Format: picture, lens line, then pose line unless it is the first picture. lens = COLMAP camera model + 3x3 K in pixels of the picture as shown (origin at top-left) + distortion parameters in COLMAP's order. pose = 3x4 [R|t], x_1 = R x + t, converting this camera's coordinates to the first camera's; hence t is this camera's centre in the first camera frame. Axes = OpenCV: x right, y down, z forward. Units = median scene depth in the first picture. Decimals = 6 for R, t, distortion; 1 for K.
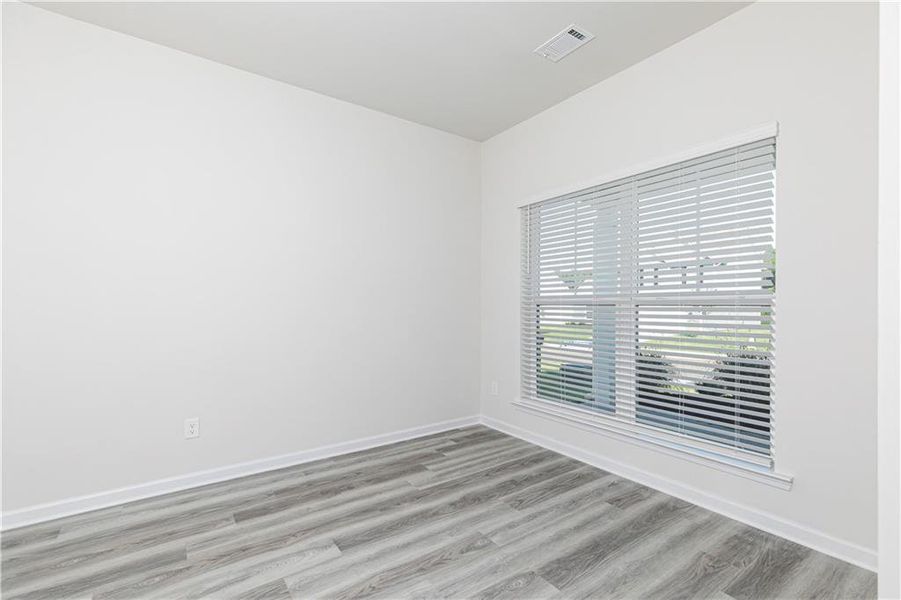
lens RADIAL K [[401.8, 0, 446.2], [0, 401.8, 303.2], [0, 0, 1]] dist [0.003691, -0.000227]
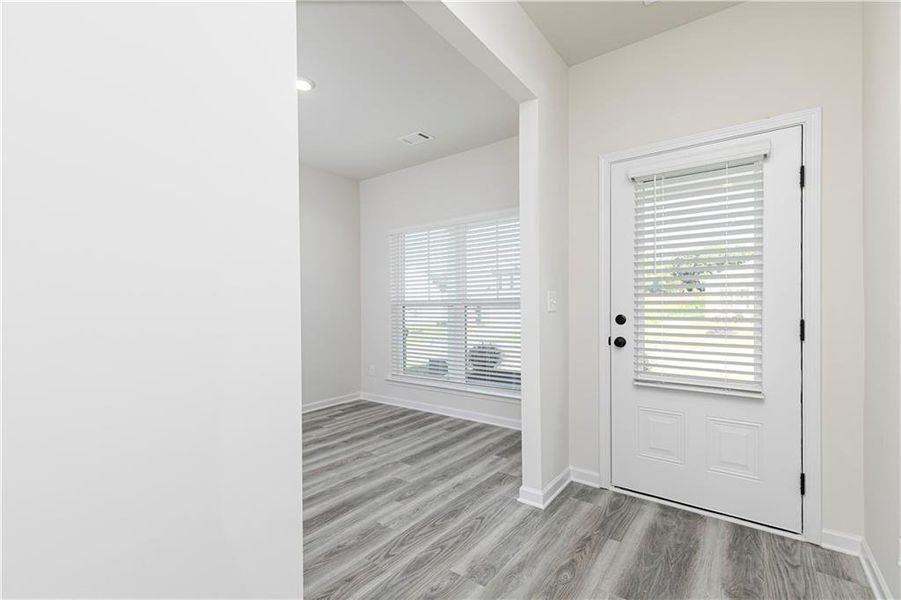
lens RADIAL K [[401.8, 0, 454.2], [0, 401.8, 304.8], [0, 0, 1]] dist [0.003691, -0.000227]
pose [[0.946728, -0.007819, 0.321940, -0.066103], [0.007518, 0.999969, 0.002179, -0.004543], [-0.321947, 0.000357, 0.946758, -0.463676]]
